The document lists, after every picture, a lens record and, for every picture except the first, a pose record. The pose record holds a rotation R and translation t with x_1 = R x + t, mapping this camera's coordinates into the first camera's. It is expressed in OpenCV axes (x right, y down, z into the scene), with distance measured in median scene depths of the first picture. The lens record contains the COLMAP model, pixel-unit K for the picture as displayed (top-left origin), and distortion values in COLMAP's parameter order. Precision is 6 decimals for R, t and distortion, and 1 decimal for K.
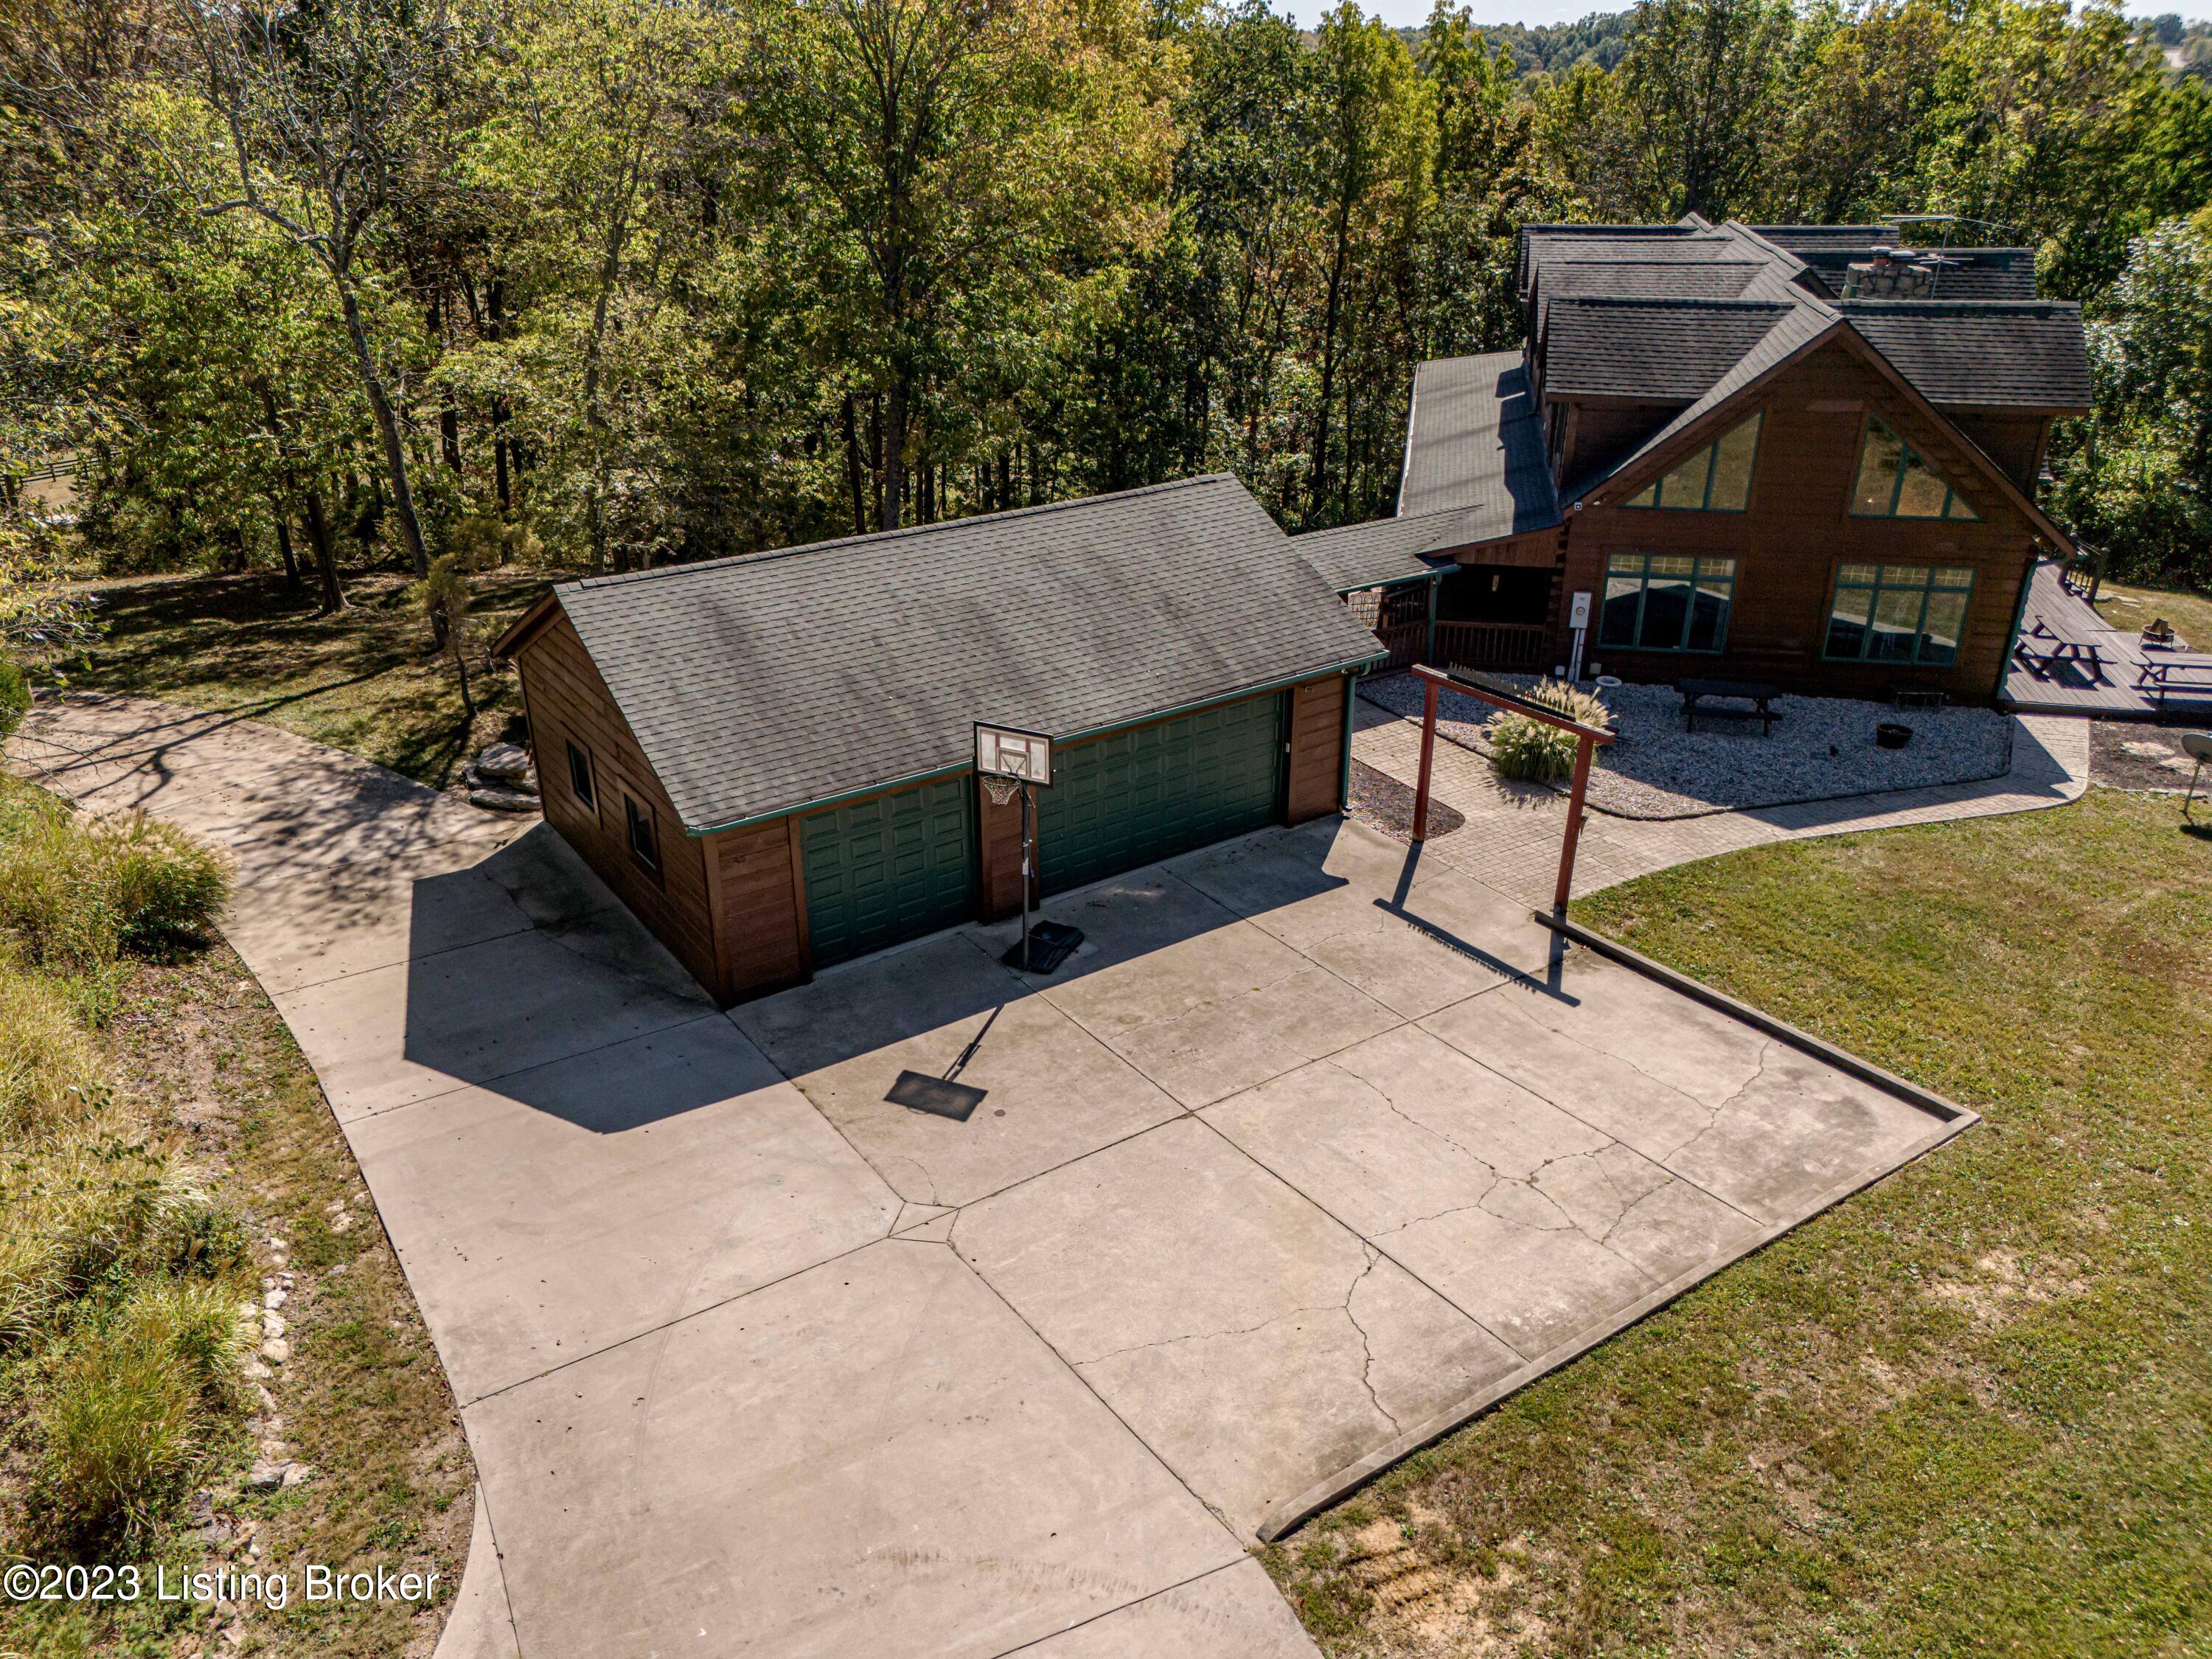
lens RADIAL K [[1629.5, 0, 1106.0], [0, 1629.5, 829.5], [0, 0, 1]] dist [0.061359, -0.089240]
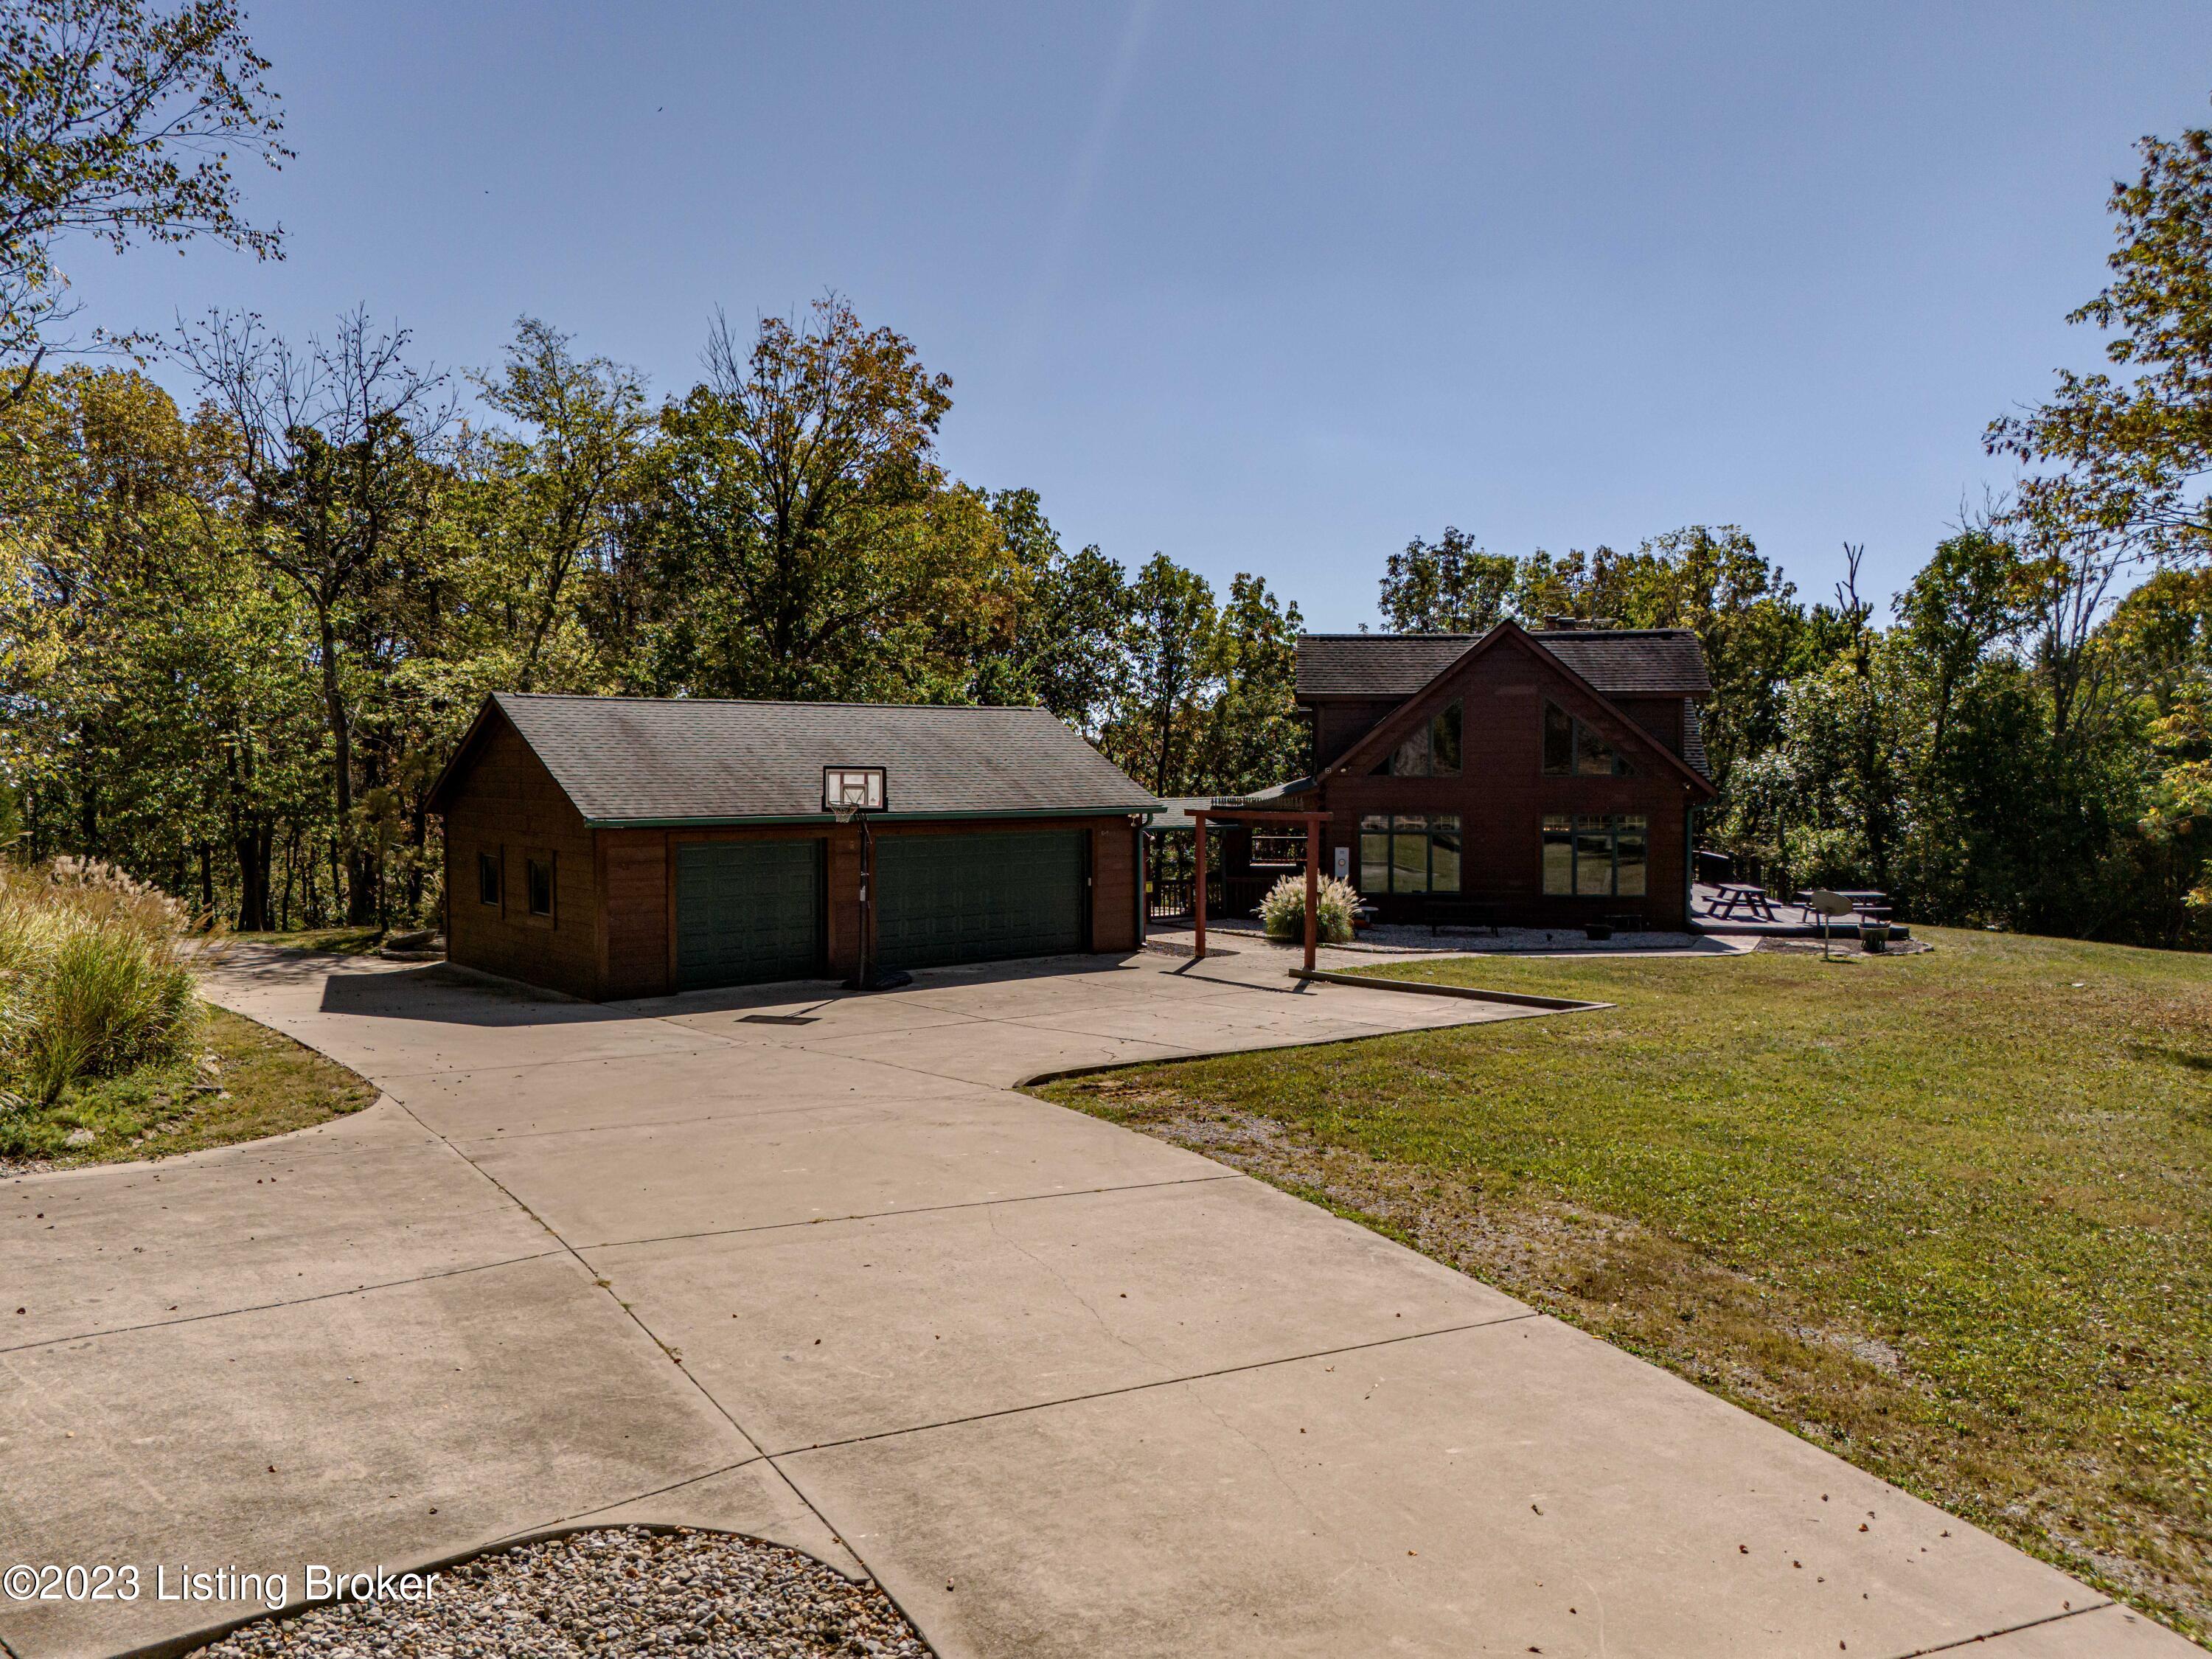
lens RADIAL K [[1629.5, 0, 1106.0], [0, 1629.5, 829.5], [0, 0, 1]] dist [0.061359, -0.089240]
pose [[0.997438, 0.001426, 0.071524, 0.043859], [0.026533, 0.921120, -0.388373, 0.445668], [-0.066436, 0.389276, 0.918722, -0.149186]]
